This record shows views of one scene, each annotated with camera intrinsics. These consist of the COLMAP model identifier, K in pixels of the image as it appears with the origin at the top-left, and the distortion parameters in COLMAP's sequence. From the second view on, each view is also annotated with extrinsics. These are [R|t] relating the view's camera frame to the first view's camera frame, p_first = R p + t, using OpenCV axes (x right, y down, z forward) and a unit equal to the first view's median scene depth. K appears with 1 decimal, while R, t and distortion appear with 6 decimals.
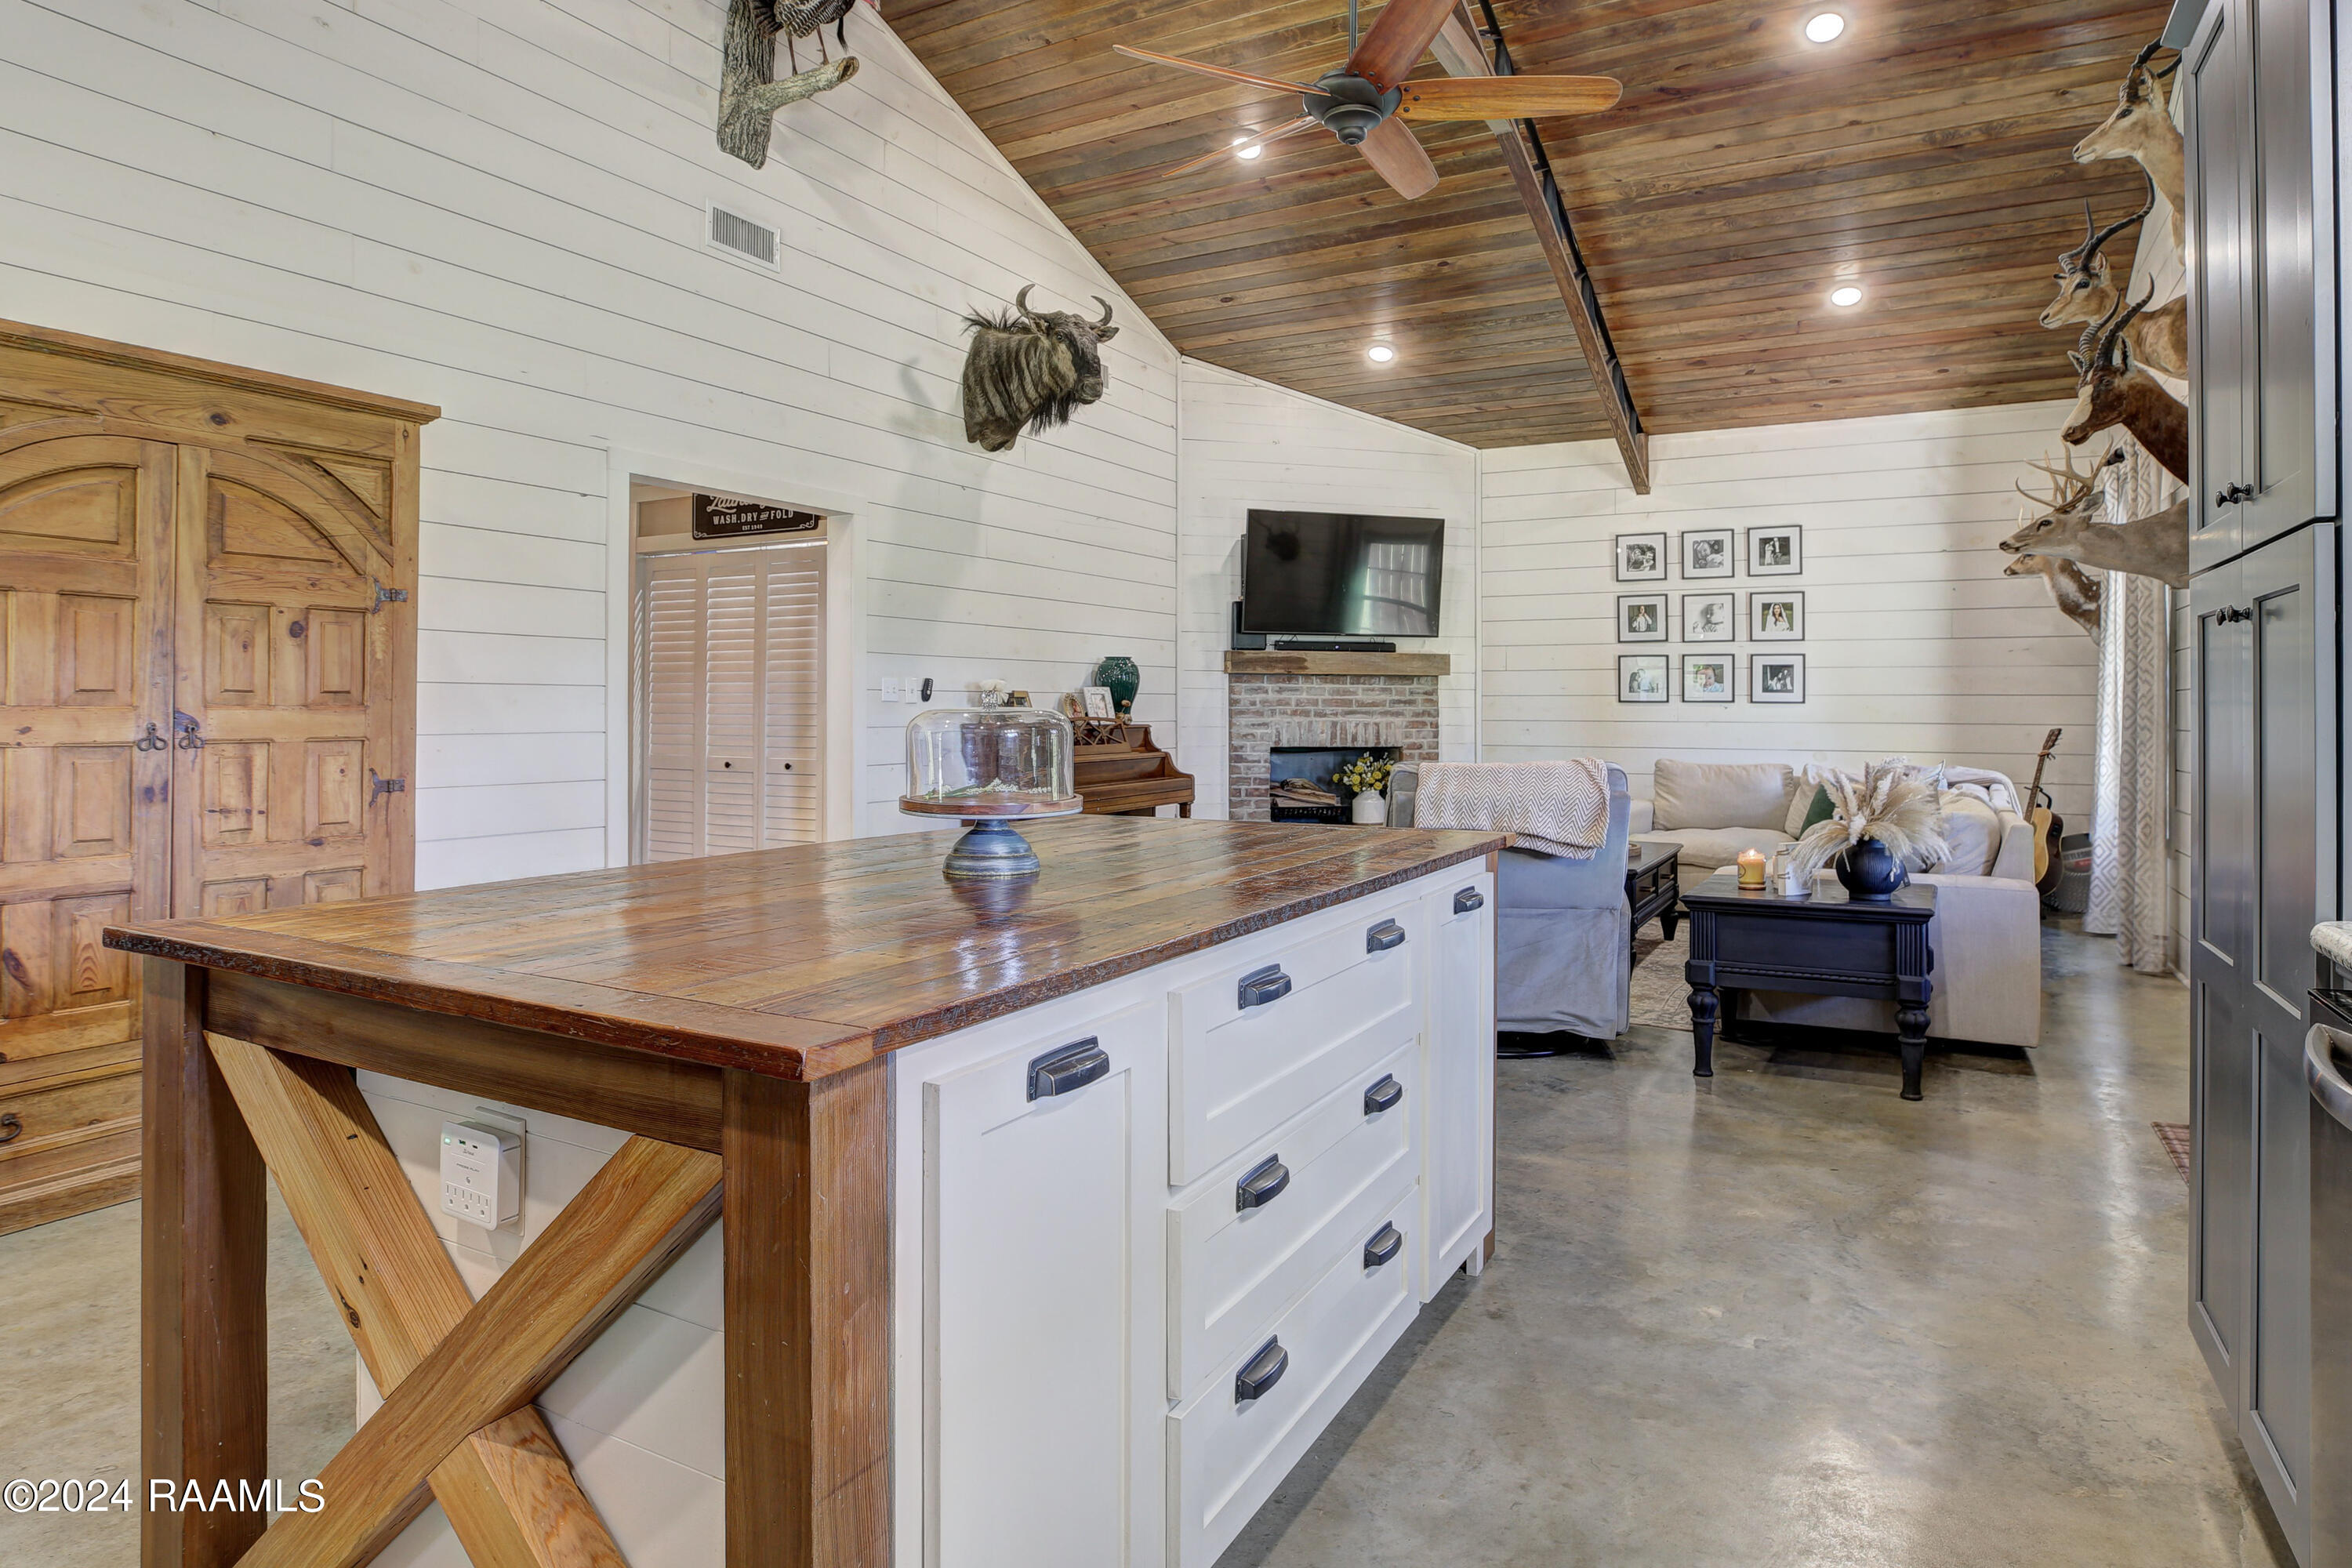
lens RADIAL K [[1372.4, 0, 1242.1], [0, 1372.4, 693.5], [0, 0, 1]] dist [-0.008096, -0.001927]
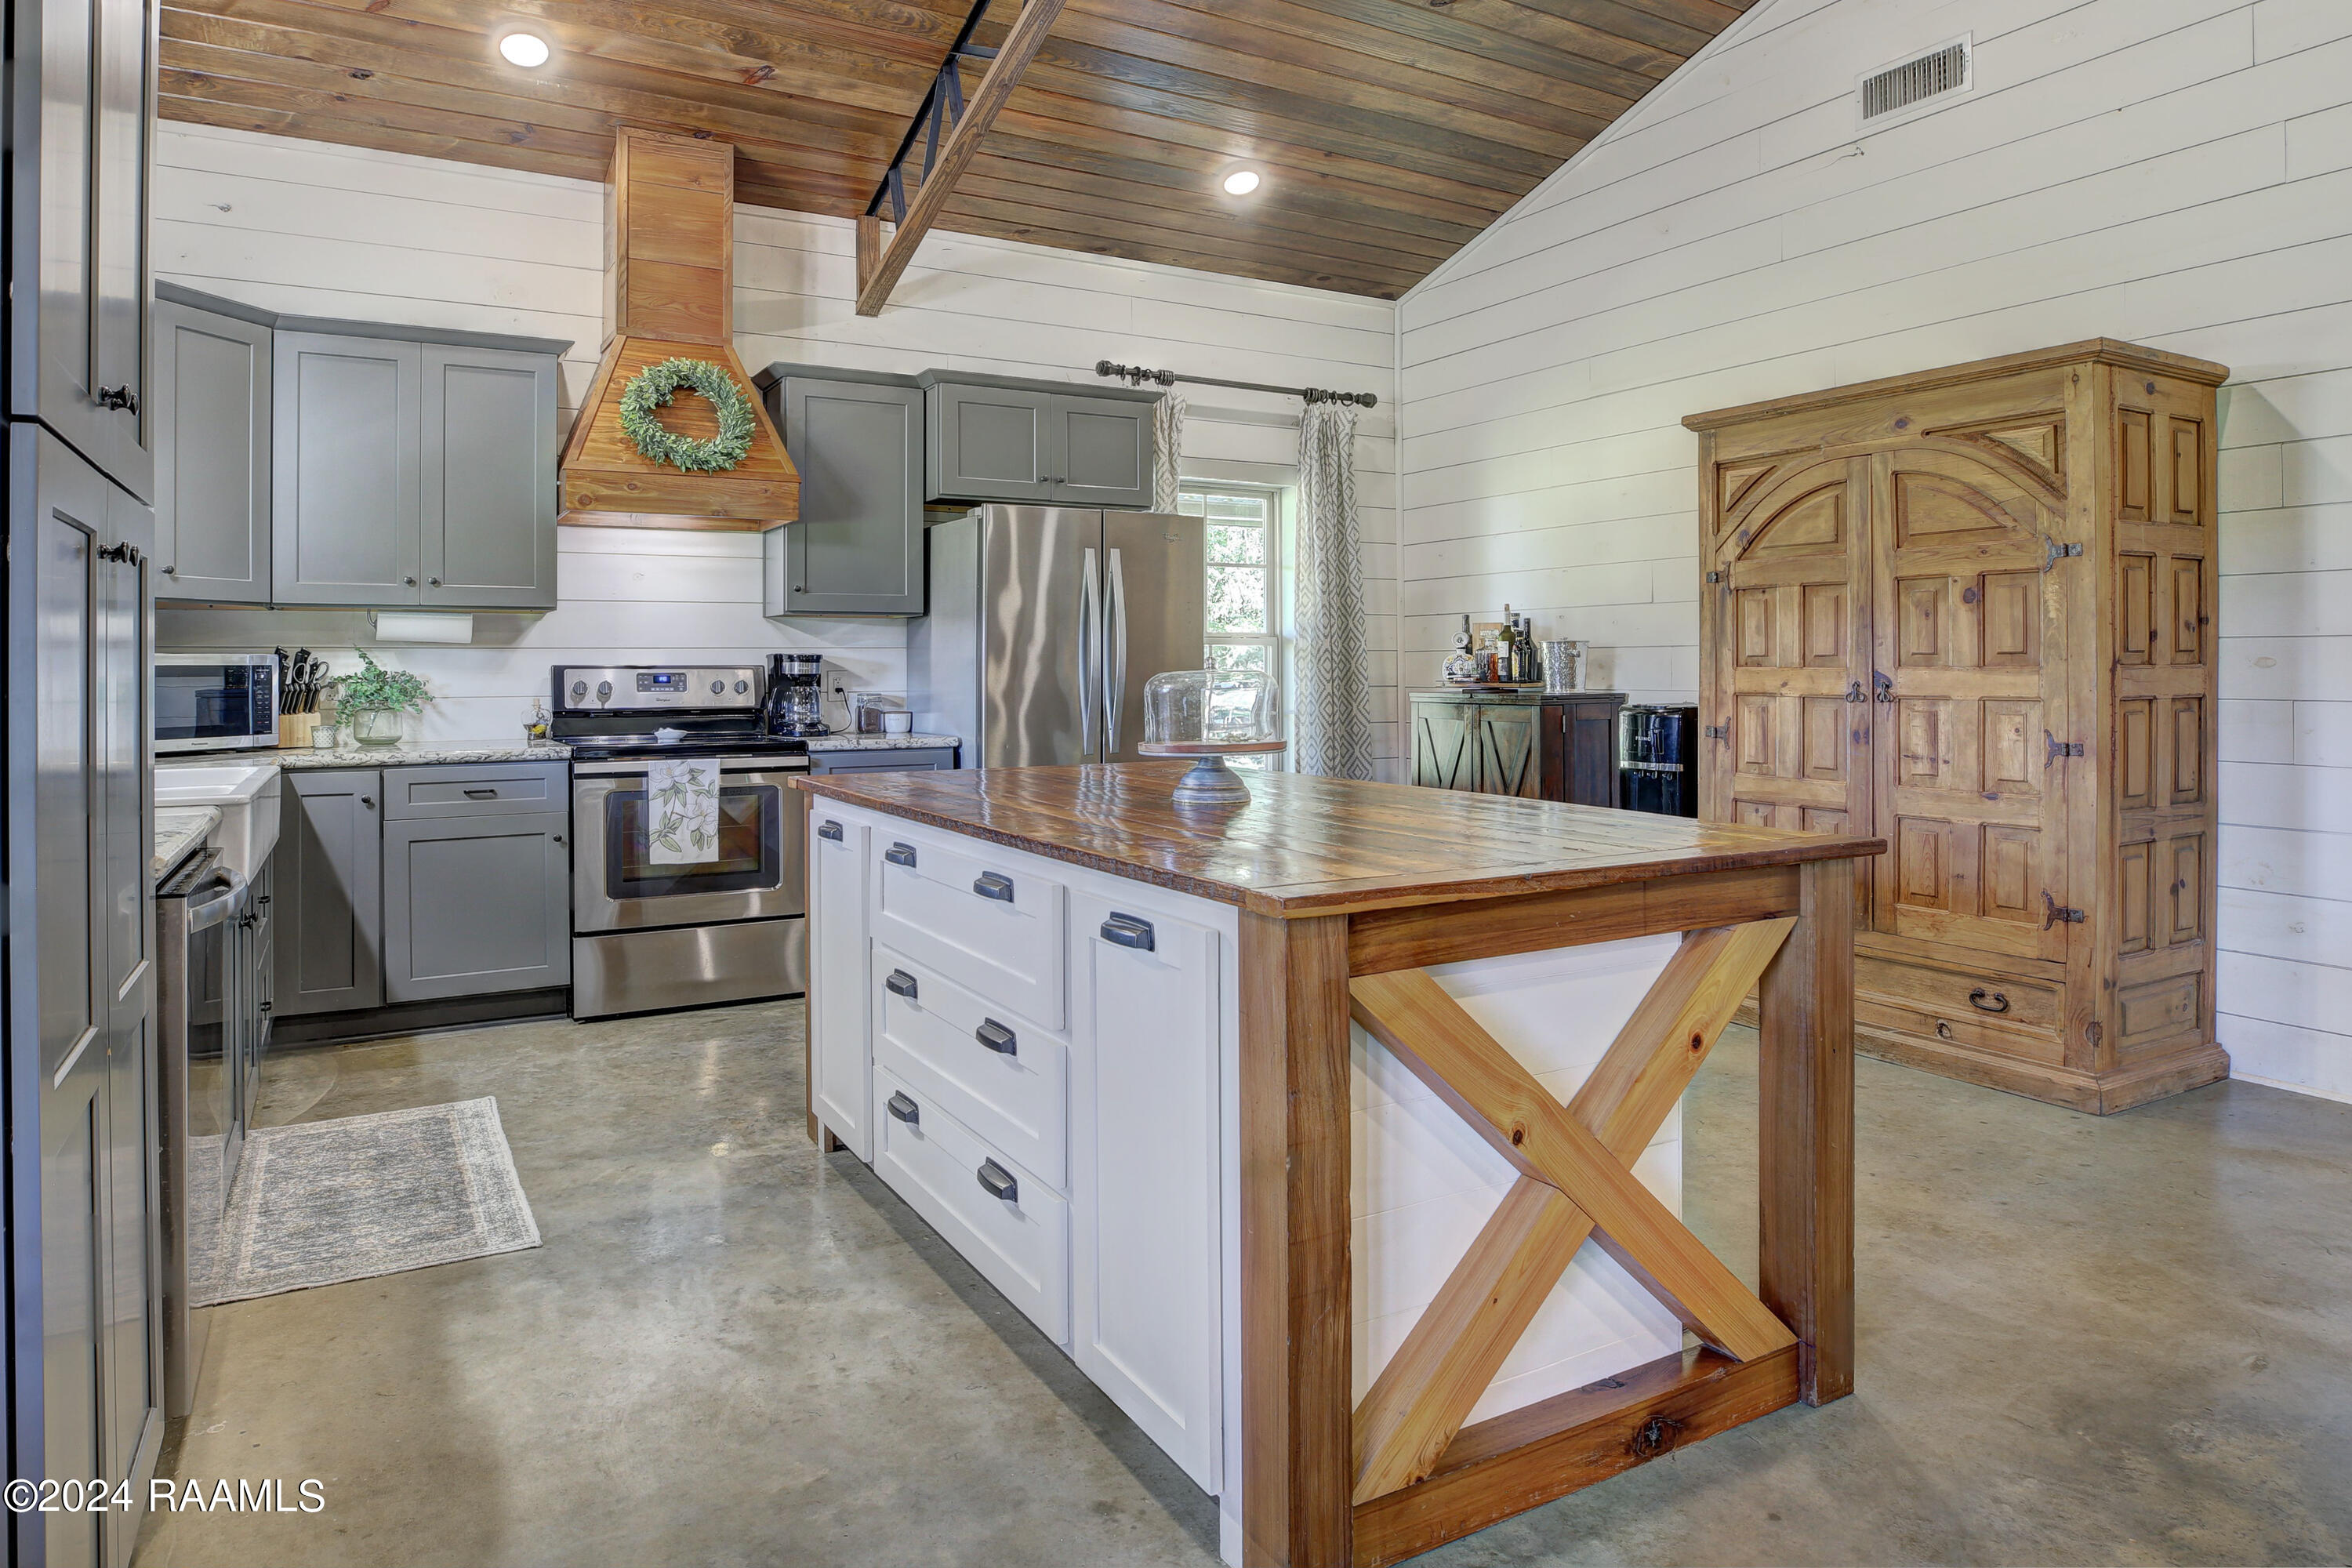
lens RADIAL K [[1372.4, 0, 1112.6], [0, 1372.4, 654.5], [0, 0, 1]] dist [-0.008096, -0.001927]
pose [[-0.573334, -0.006581, -0.819296, 0.219948], [0.010587, 0.999825, -0.015439, 0.003428], [0.819254, -0.017525, -0.573163, 0.403312]]
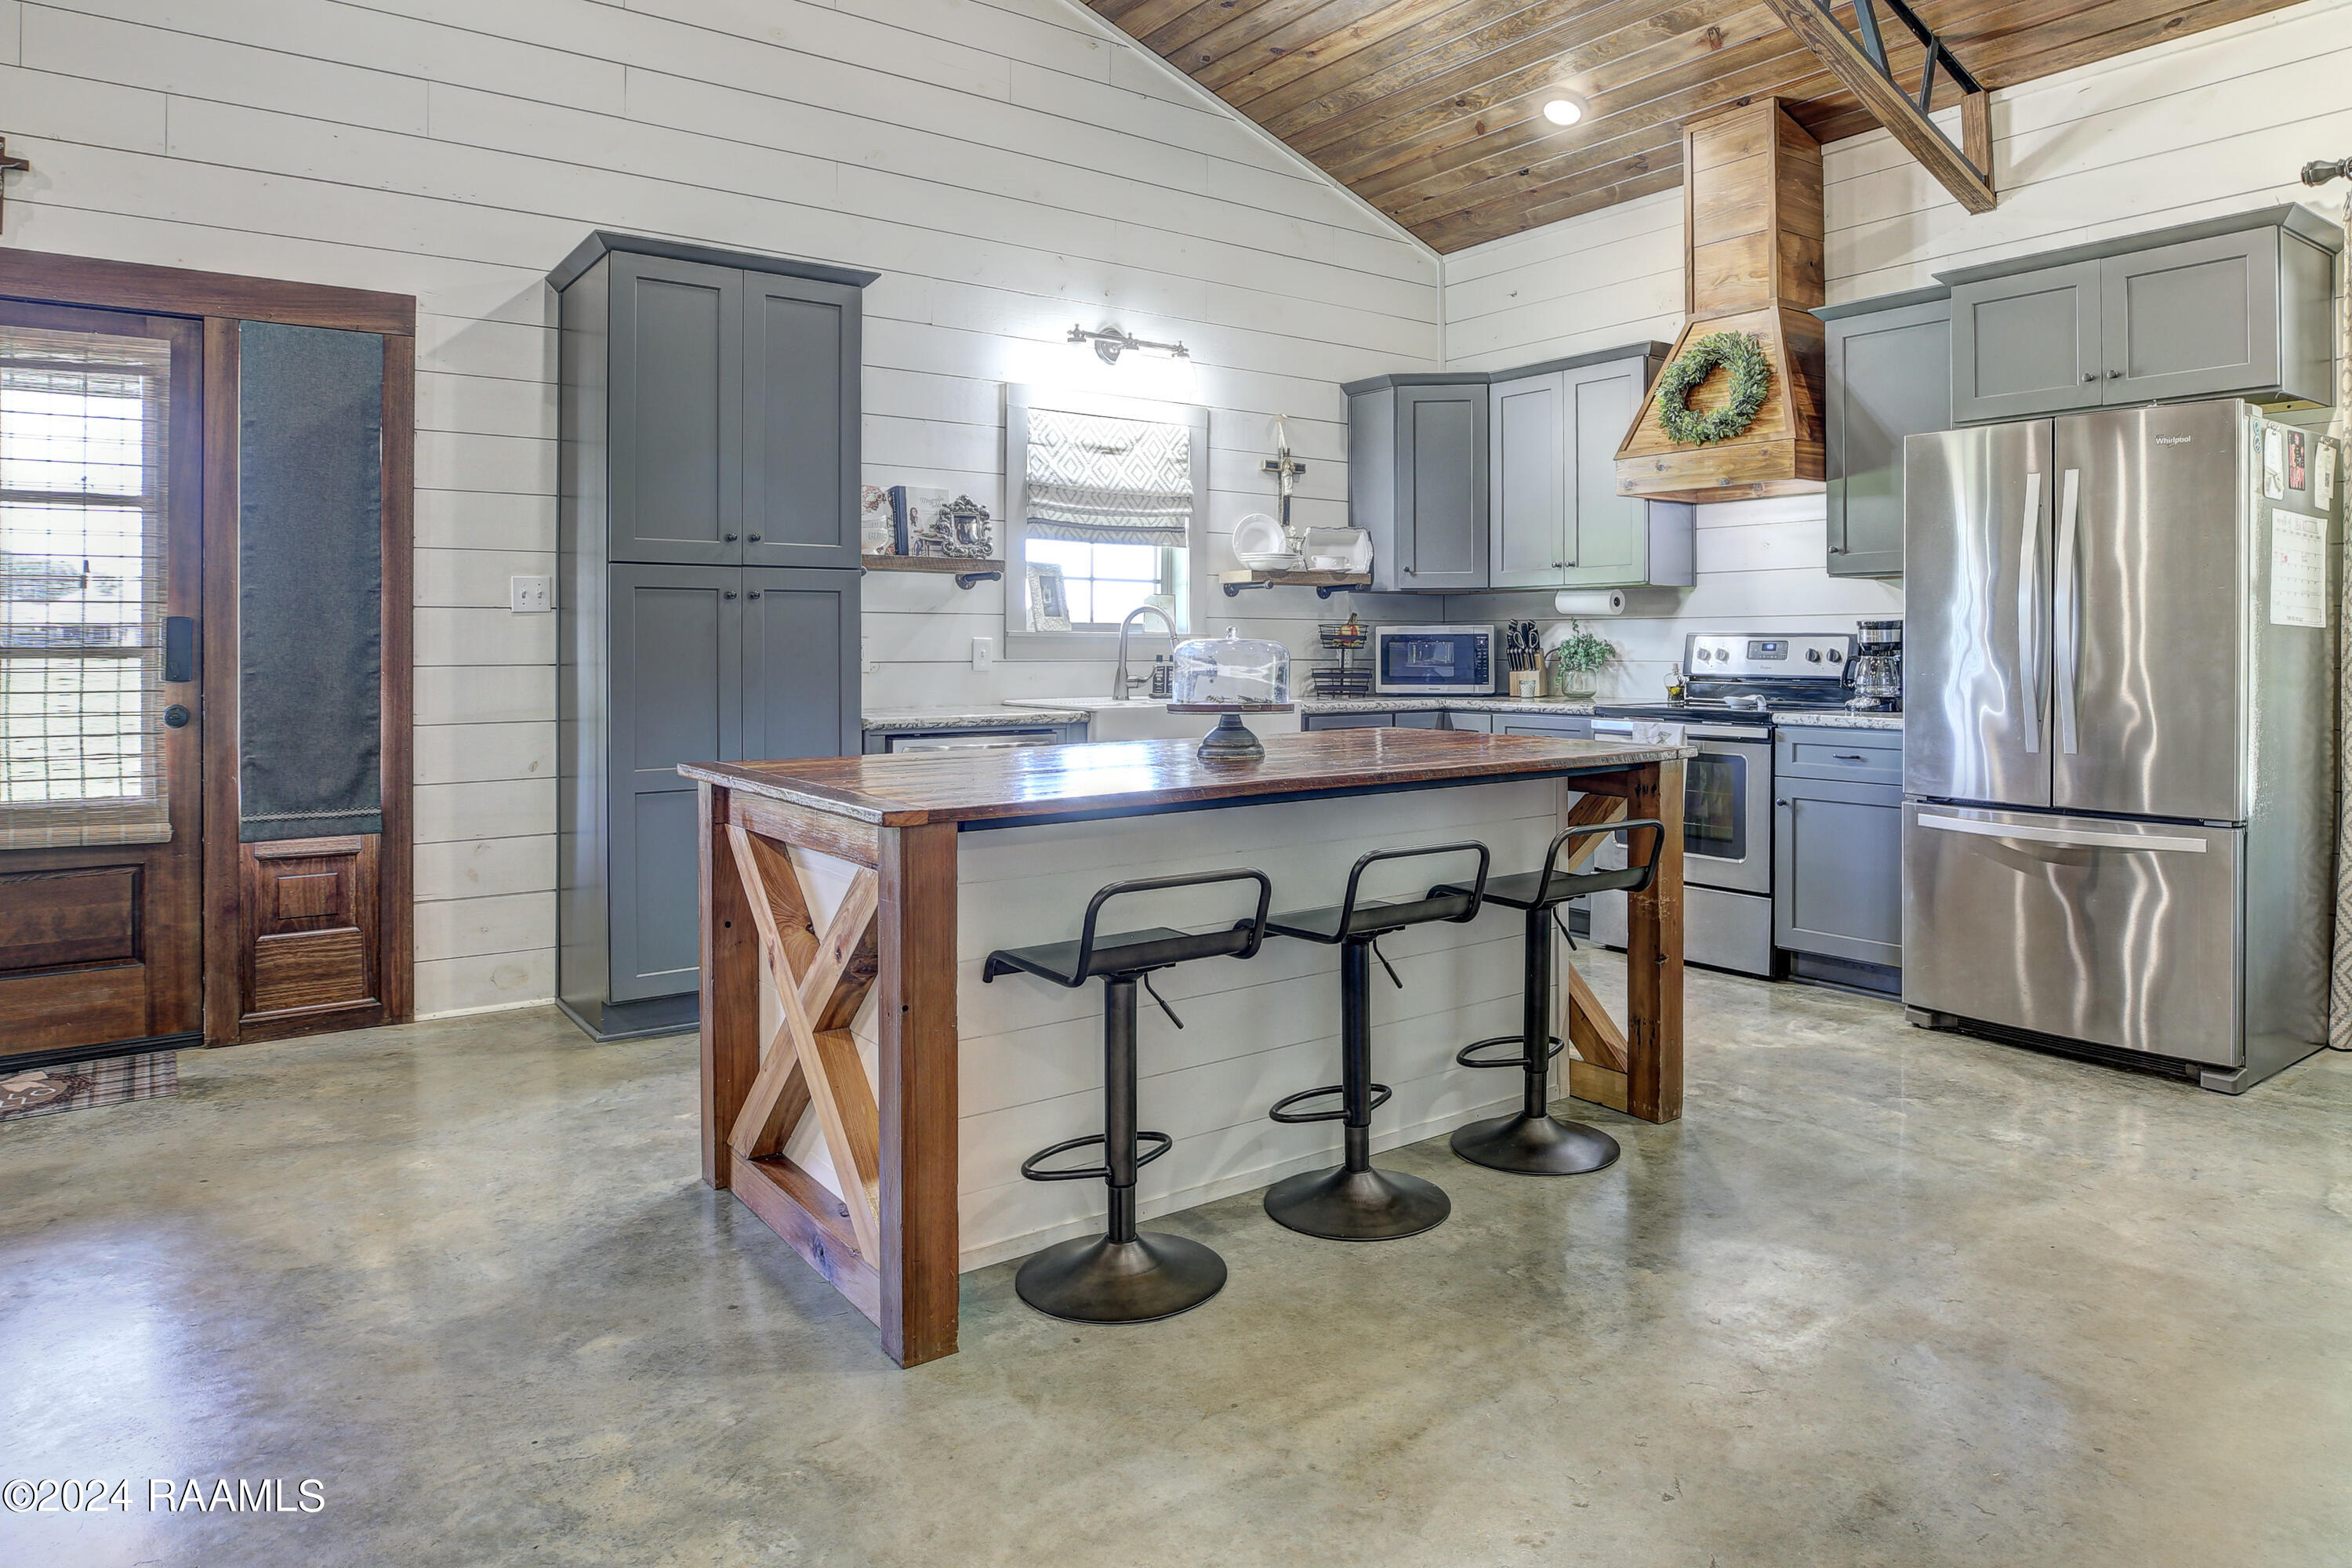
lens RADIAL K [[1440.0, 0, 1213.5], [0, 1440.0, 660.0], [0, 0, 1]] dist [-0.059192, -0.002486]
pose [[-0.899854, -0.007722, 0.436123, -0.189551], [-0.006301, 0.999969, 0.004705, 0.006889], [-0.436146, 0.001486, -0.899875, 0.559678]]
